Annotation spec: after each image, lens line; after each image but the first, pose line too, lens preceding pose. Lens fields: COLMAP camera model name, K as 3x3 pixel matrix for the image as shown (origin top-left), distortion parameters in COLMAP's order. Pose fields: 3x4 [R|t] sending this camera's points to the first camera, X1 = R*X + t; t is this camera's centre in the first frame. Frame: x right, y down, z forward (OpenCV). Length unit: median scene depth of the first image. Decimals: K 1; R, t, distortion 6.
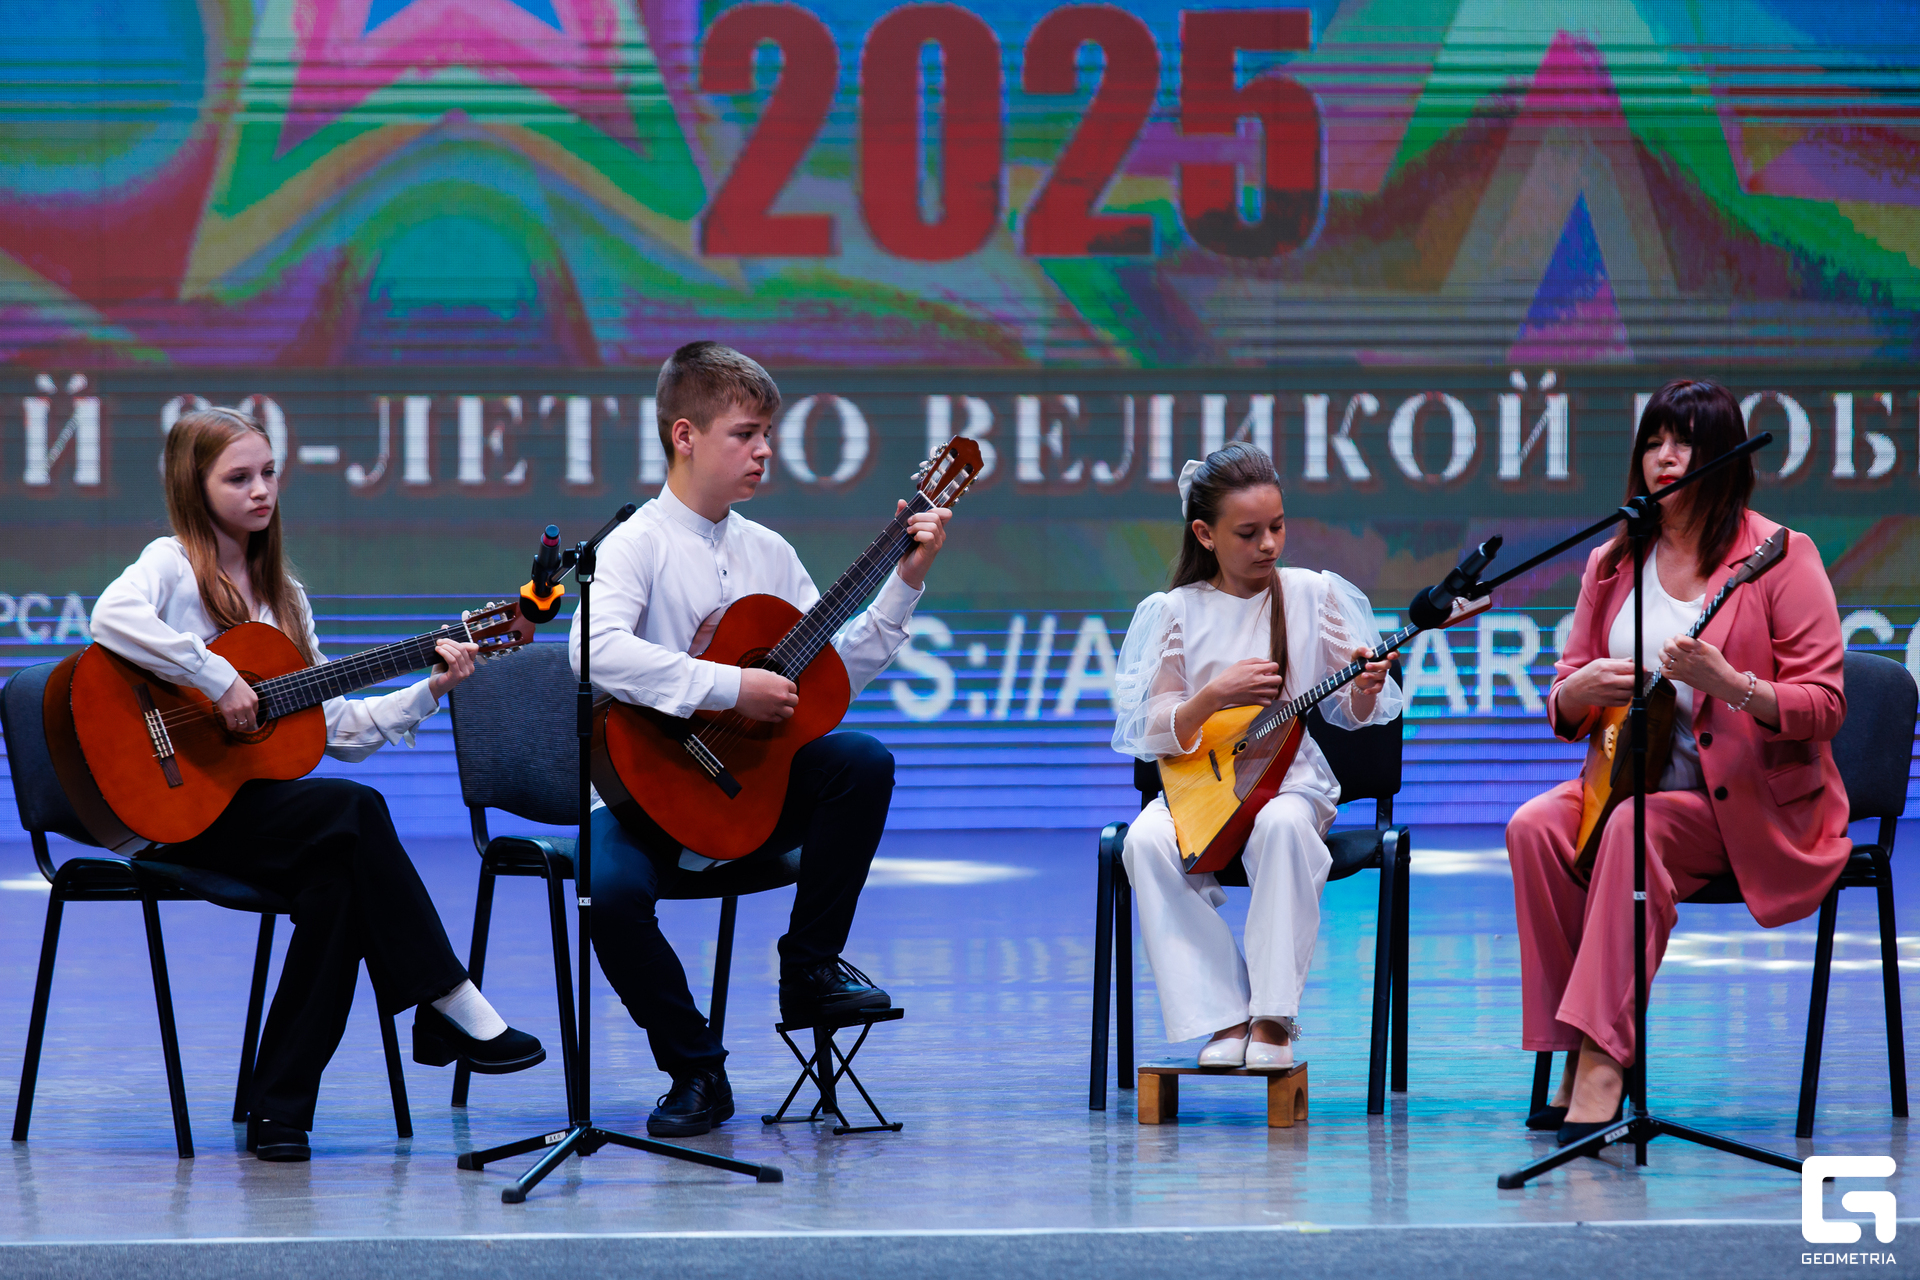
lens RADIAL K [[10962.2, 0, 948.5], [0, 10962.2, 633.8], [0, 0, 1]] dist [-0.060904, 0.000000]
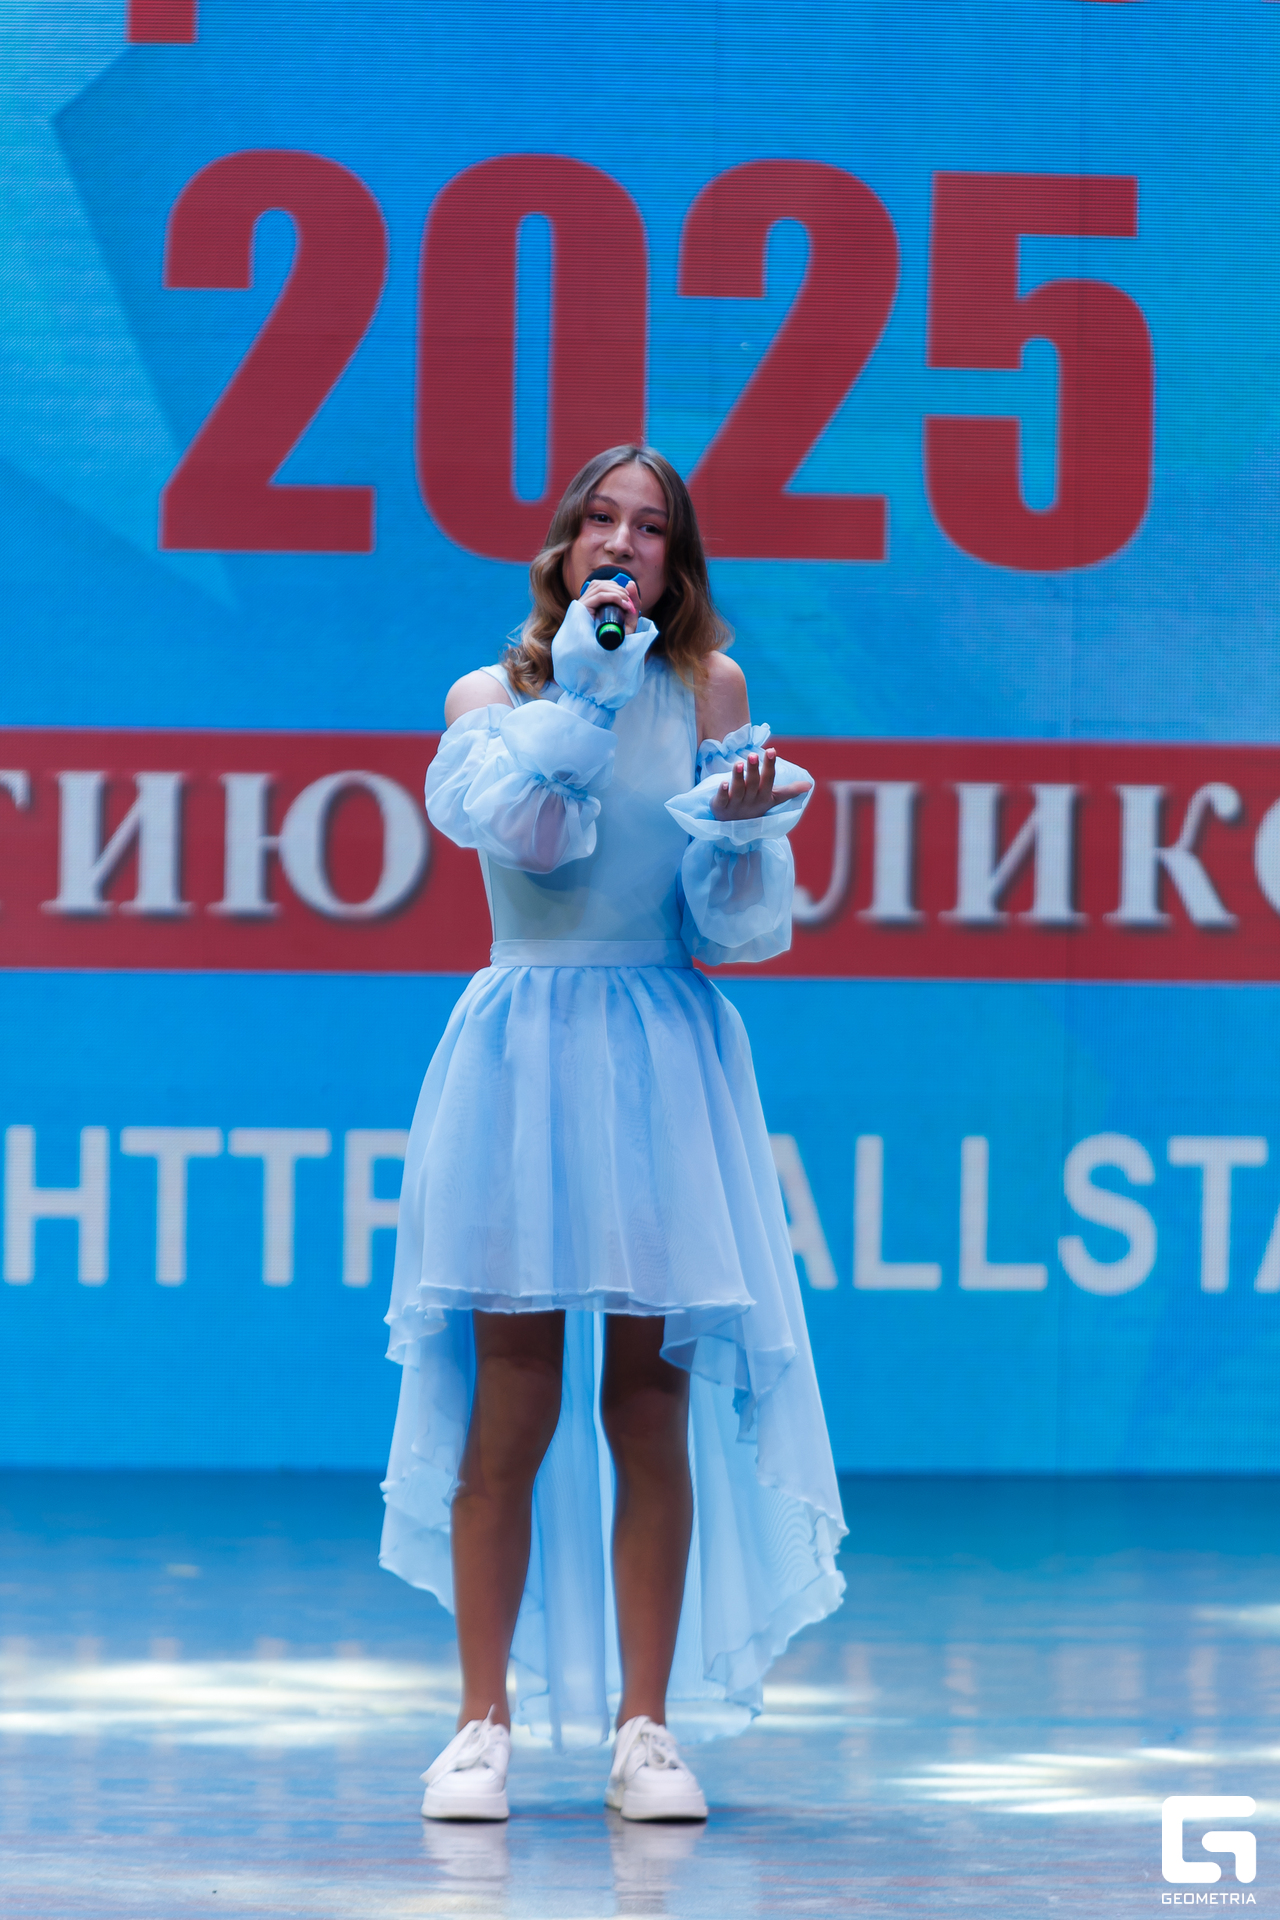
lens RADIAL K [[10962.2, 0, 648.4], [0, 10962.2, 954.5], [0, 0, 1]] dist [-0.060904, 0.000000]
pose [[0.999875, 0.014542, 0.006133, 0.001681], [-0.014413, 0.999684, -0.020580, 0.001260], [-0.006431, 0.020489, 0.999769, 0.373266]]
